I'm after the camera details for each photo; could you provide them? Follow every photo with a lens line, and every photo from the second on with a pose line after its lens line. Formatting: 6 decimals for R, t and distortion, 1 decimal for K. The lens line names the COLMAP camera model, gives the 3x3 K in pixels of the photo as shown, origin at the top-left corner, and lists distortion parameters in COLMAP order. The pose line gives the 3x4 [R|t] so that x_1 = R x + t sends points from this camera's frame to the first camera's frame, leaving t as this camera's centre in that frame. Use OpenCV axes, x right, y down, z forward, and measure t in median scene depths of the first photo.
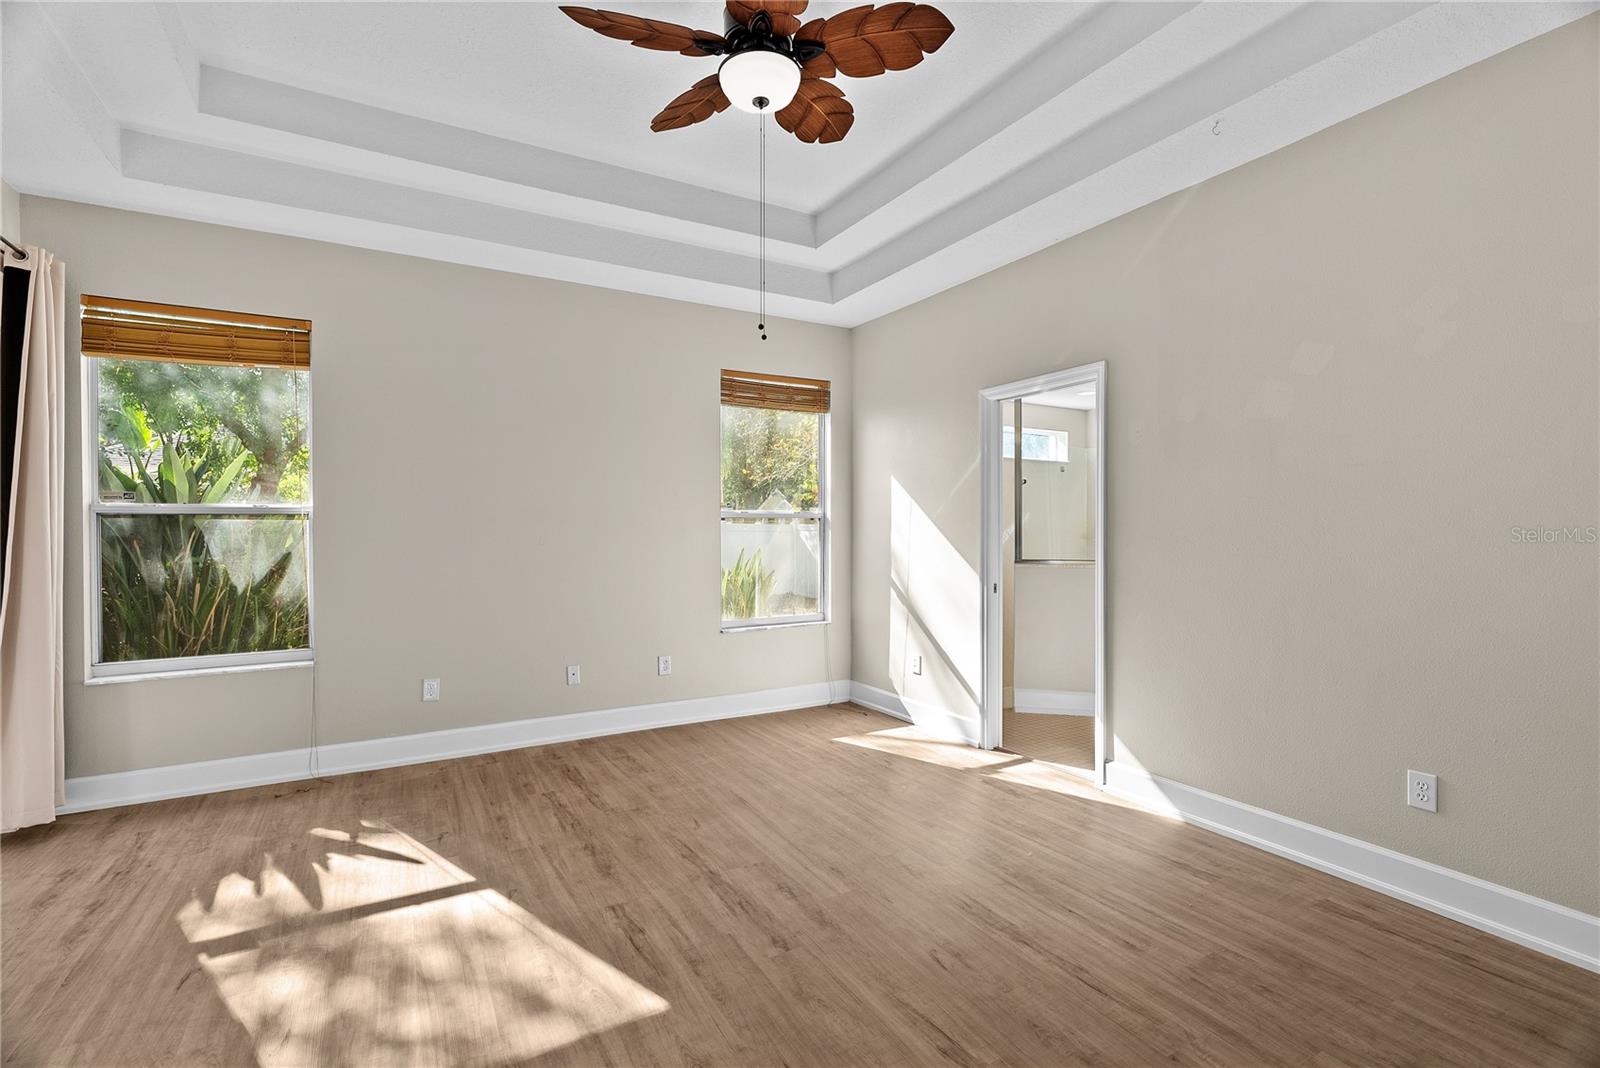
lens RADIAL K [[733.1, 0, 799.2], [0, 733.1, 530.6], [0, 0, 1]] dist [-0.004450, 0.002140]
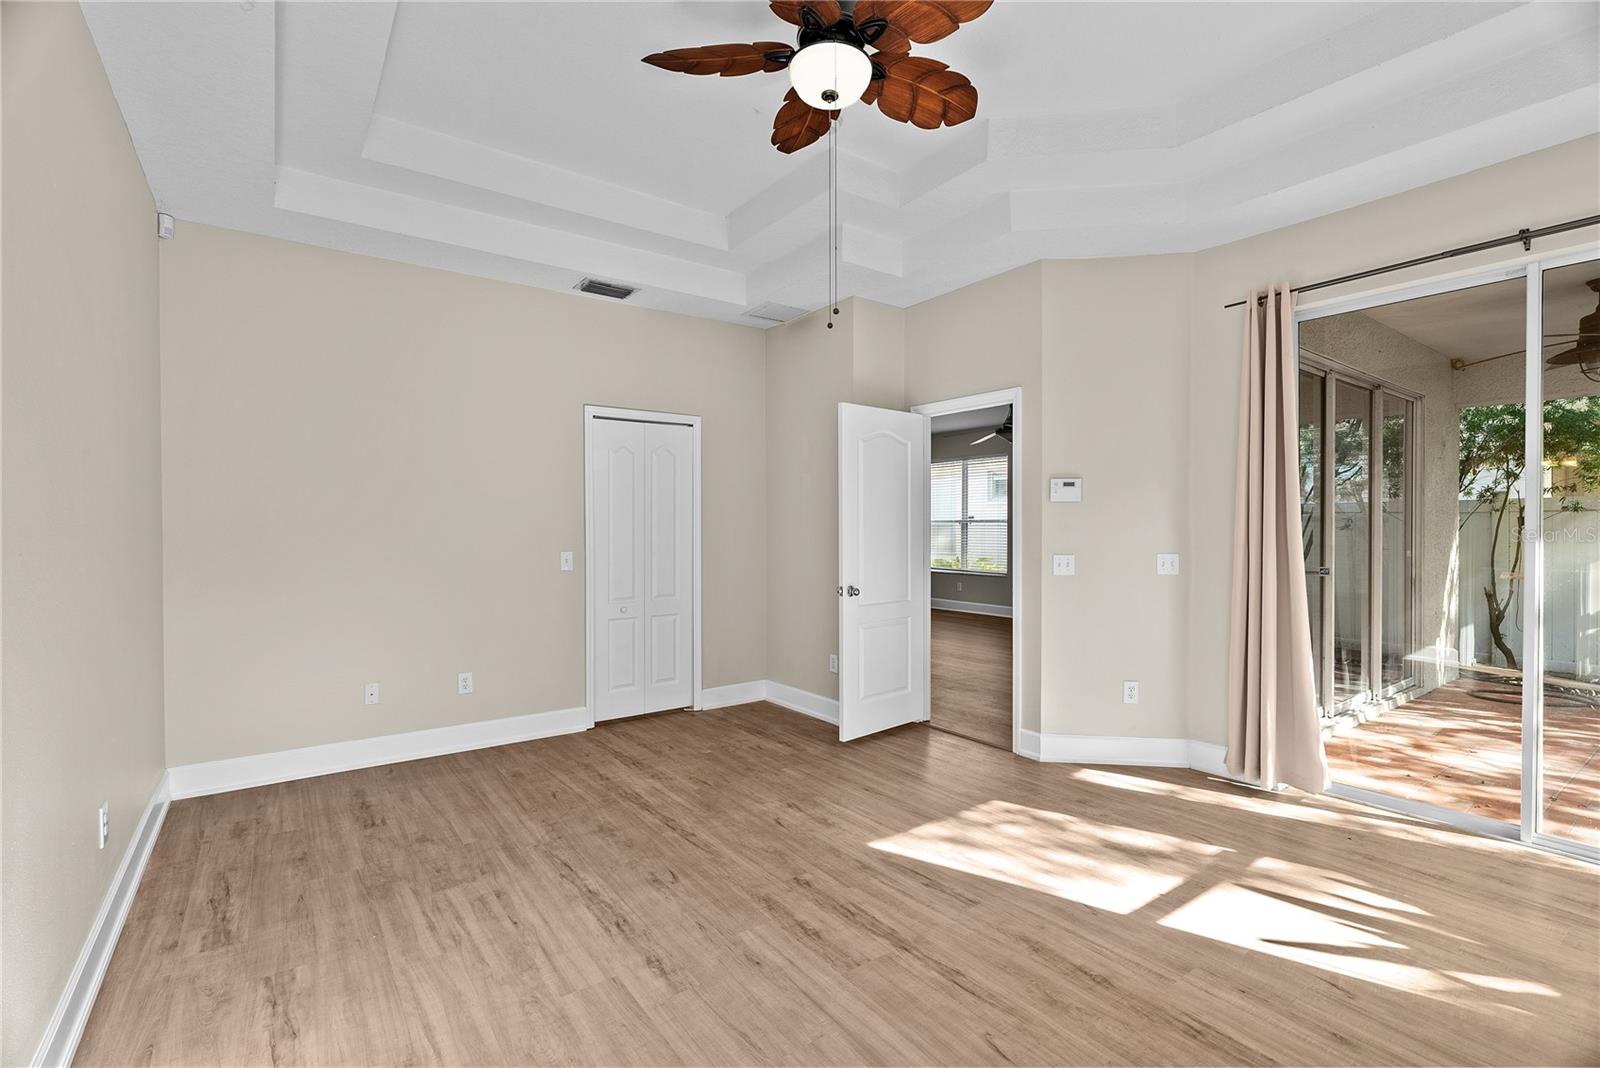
lens RADIAL K [[733.1, 0, 800.7], [0, 733.1, 533.5], [0, 0, 1]] dist [-0.004450, 0.002140]
pose [[-0.994391, 0.003993, -0.105690, 0.093365], [0.002402, 0.999882, 0.015169, -0.014664], [0.105738, 0.014830, -0.994283, 2.033749]]
